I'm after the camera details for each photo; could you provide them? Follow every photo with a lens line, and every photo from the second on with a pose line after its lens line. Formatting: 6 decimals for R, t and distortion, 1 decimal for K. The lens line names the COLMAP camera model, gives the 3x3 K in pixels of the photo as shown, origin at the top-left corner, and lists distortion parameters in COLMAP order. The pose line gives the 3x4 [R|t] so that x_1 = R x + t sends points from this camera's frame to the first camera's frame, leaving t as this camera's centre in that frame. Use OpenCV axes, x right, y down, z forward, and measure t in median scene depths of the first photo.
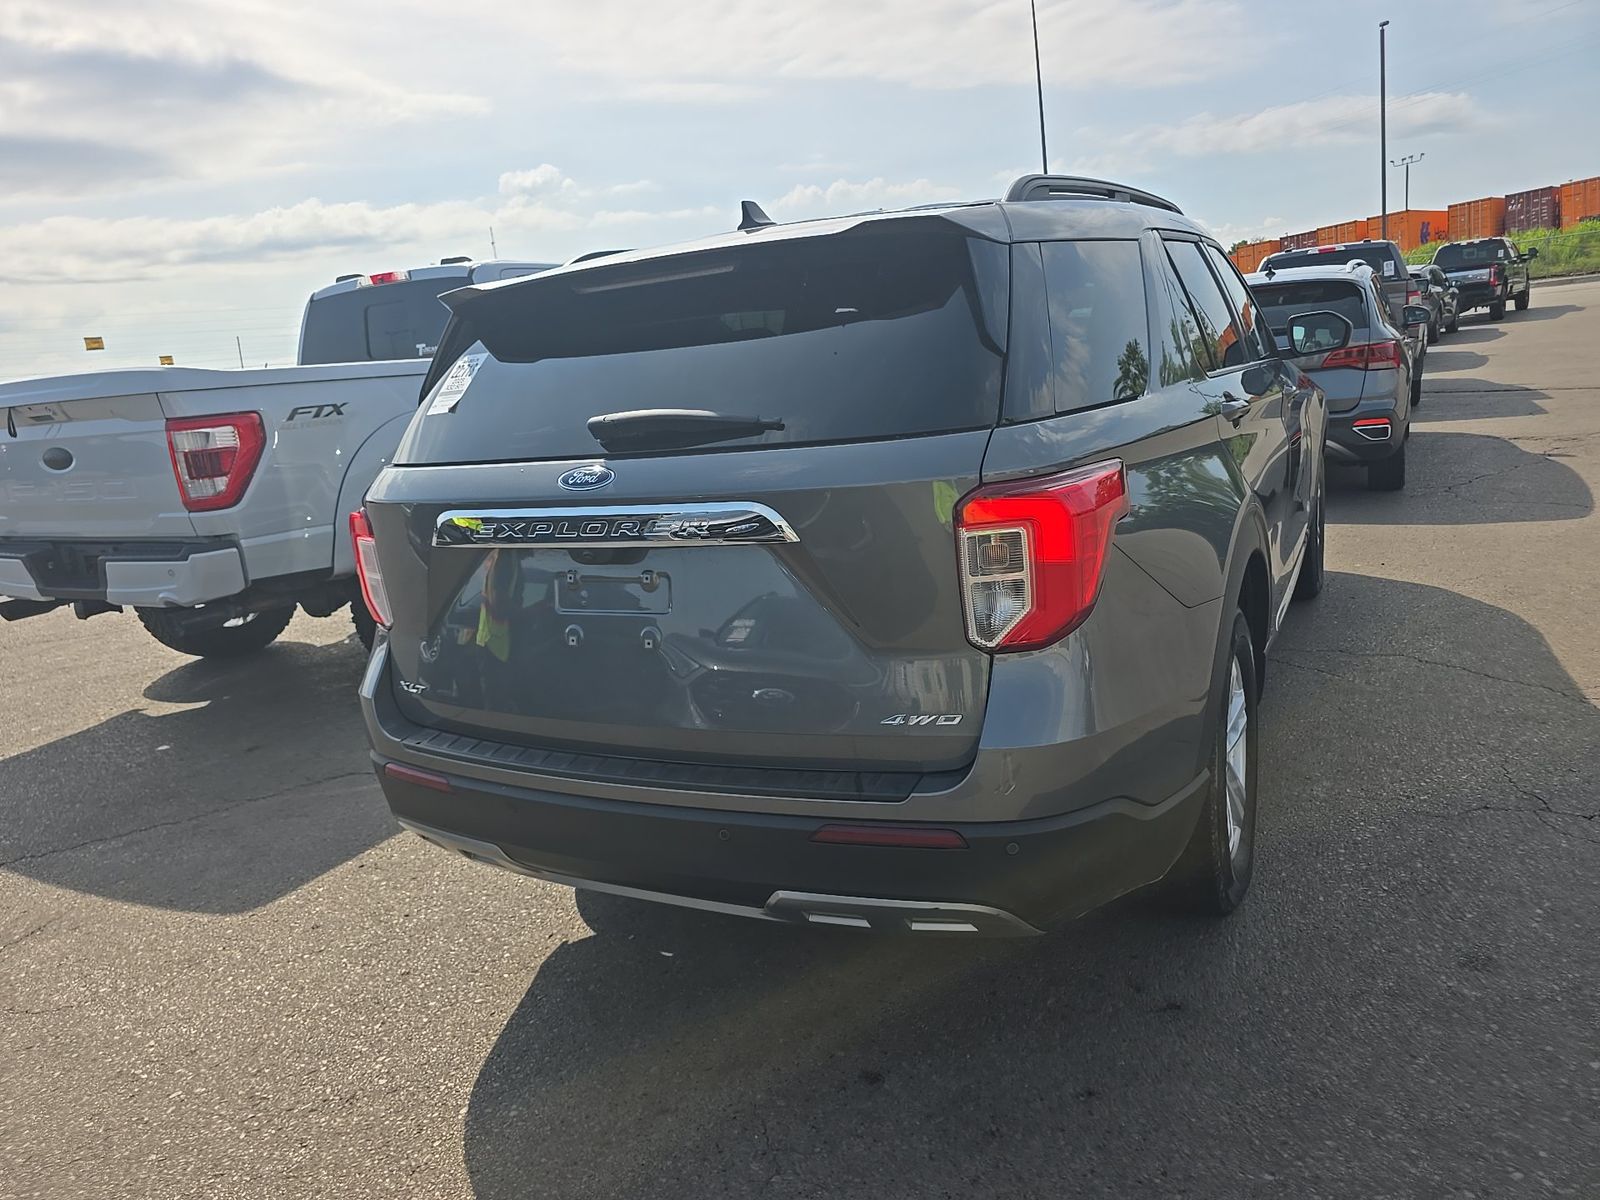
lens RADIAL K [[1102.8, 0, 806.5], [0, 1102.8, 597.9], [0, 0, 1]] dist [0.045283, -0.044335]
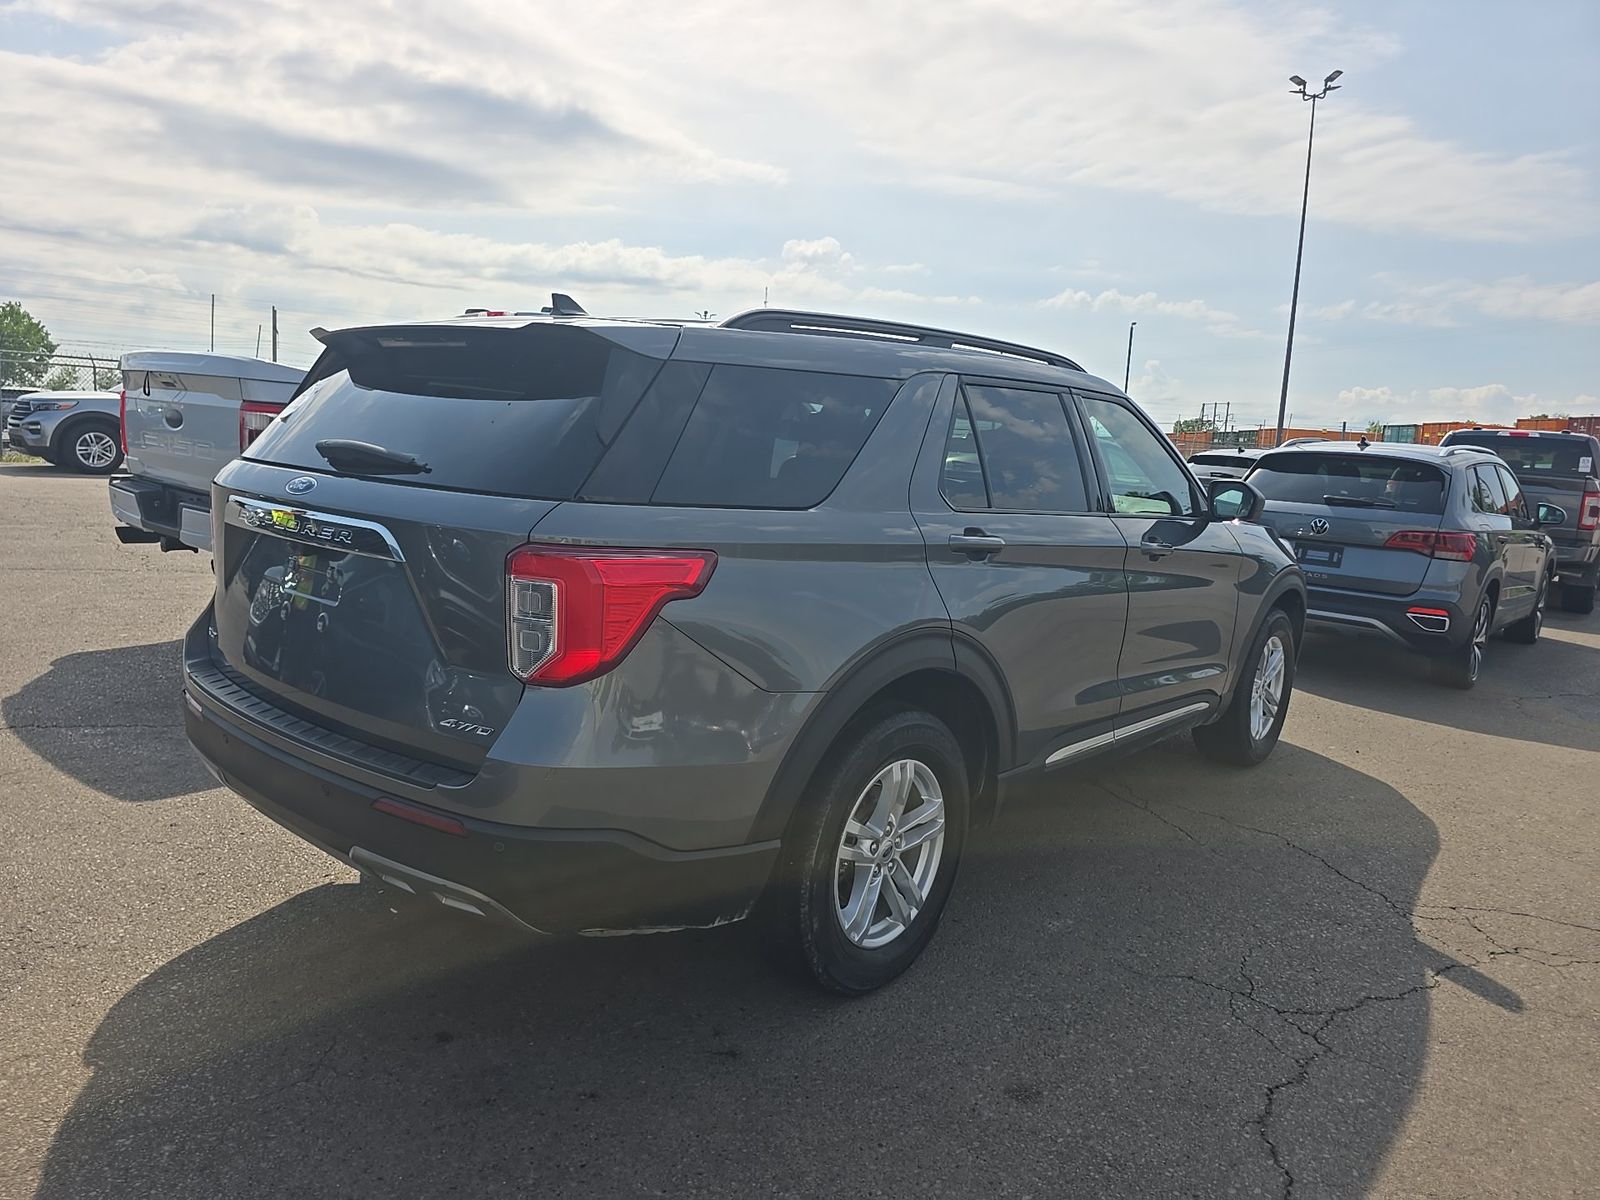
lens RADIAL K [[1093.2, 0, 790.8], [0, 1093.2, 599.2], [0, 0, 1]] dist [0.067822, -0.075739]
pose [[0.961844, 0.195721, -0.191179, 0.369613], [-0.207903, 0.977082, -0.045686, -0.025262], [0.177856, 0.083690, 0.980491, -0.072450]]
